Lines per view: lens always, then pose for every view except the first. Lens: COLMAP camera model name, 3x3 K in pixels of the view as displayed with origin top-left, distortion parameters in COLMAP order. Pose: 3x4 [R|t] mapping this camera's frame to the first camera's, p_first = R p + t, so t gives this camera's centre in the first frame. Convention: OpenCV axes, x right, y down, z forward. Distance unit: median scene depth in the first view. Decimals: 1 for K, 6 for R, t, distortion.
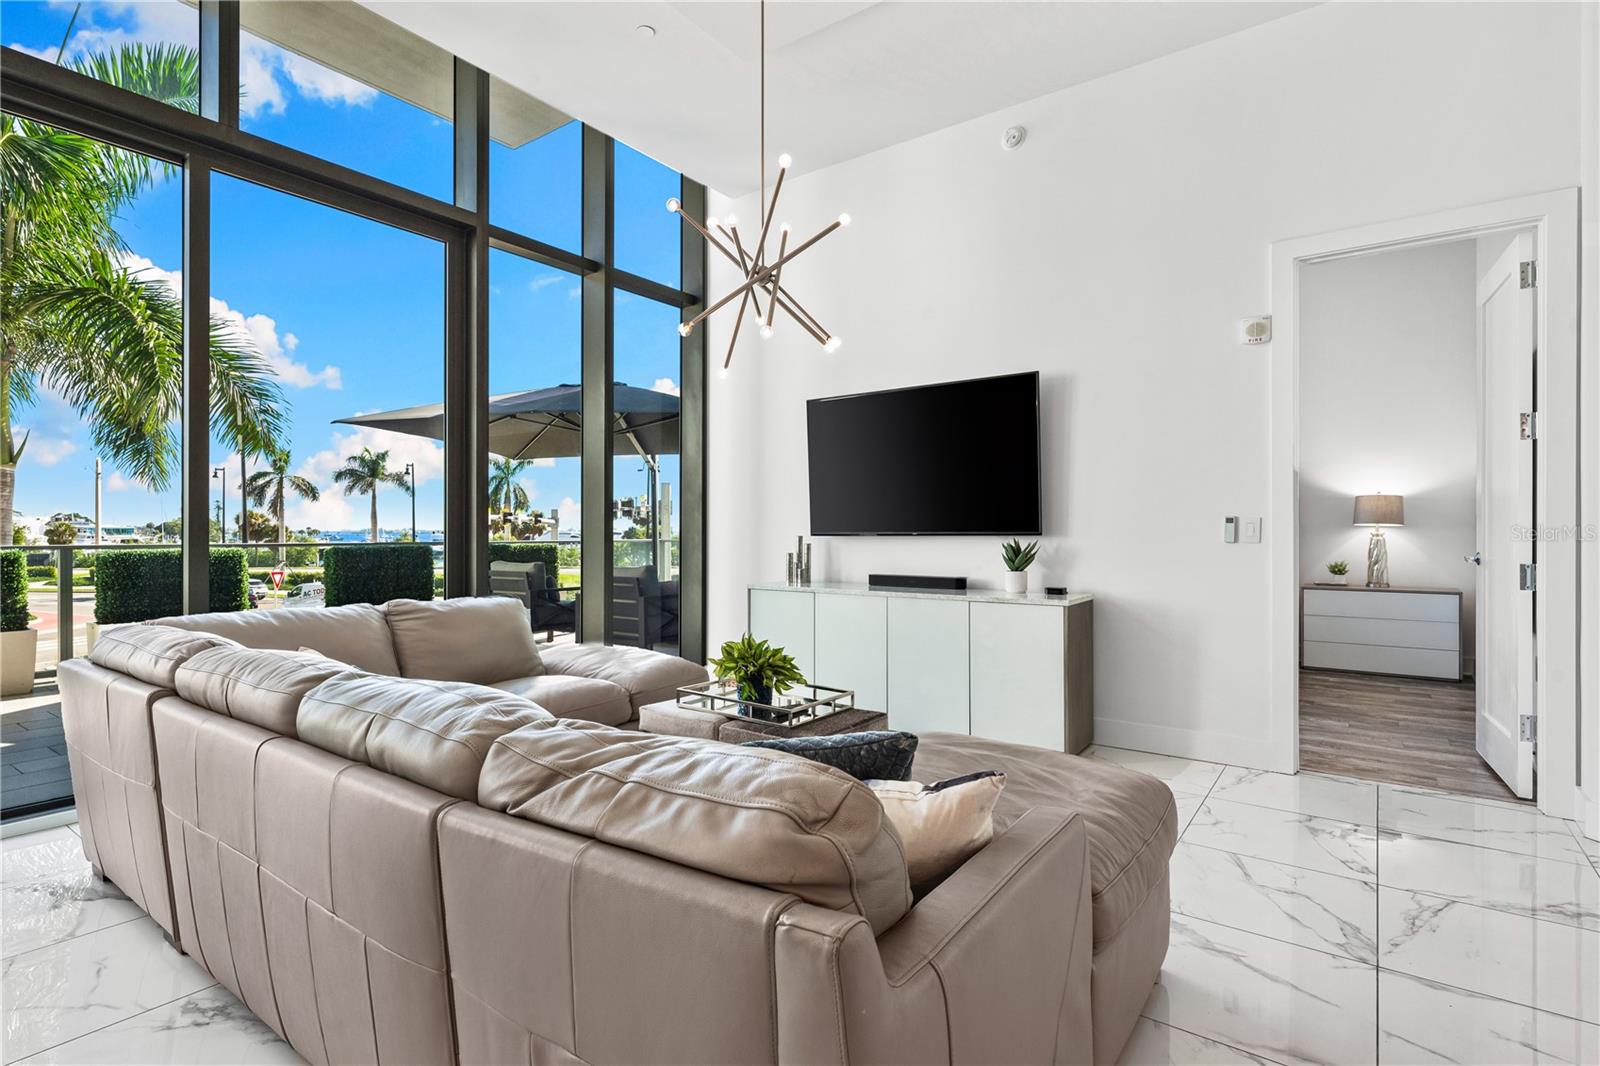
lens RADIAL K [[796.2, 0, 793.5], [0, 796.2, 532.0], [0, 0, 1]] dist [0.018943, -0.000010]
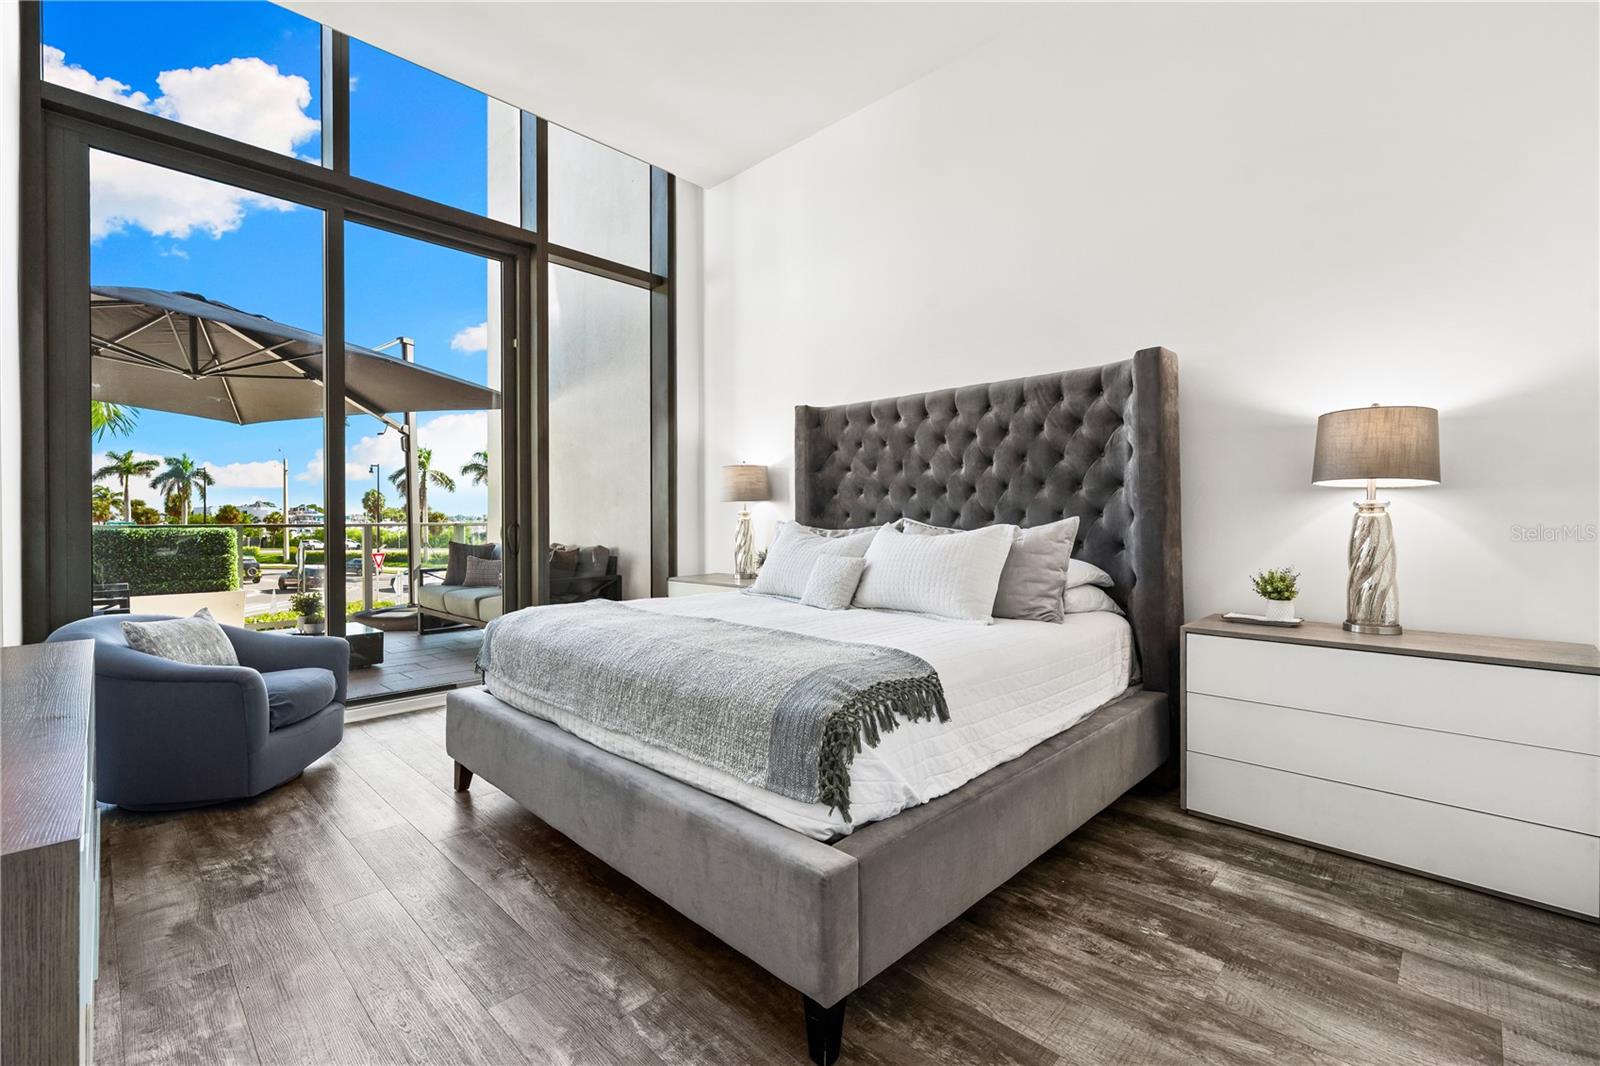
lens RADIAL K [[663.6, 0, 808.3], [0, 663.6, 526.4], [0, 0, 1]] dist [-0.000897, -0.000351]
pose [[0.995436, -0.011446, -0.094741, 0.438518], [0.013655, 0.999649, 0.022700, 0.001553], [0.094448, -0.023890, 0.995243, 0.589913]]
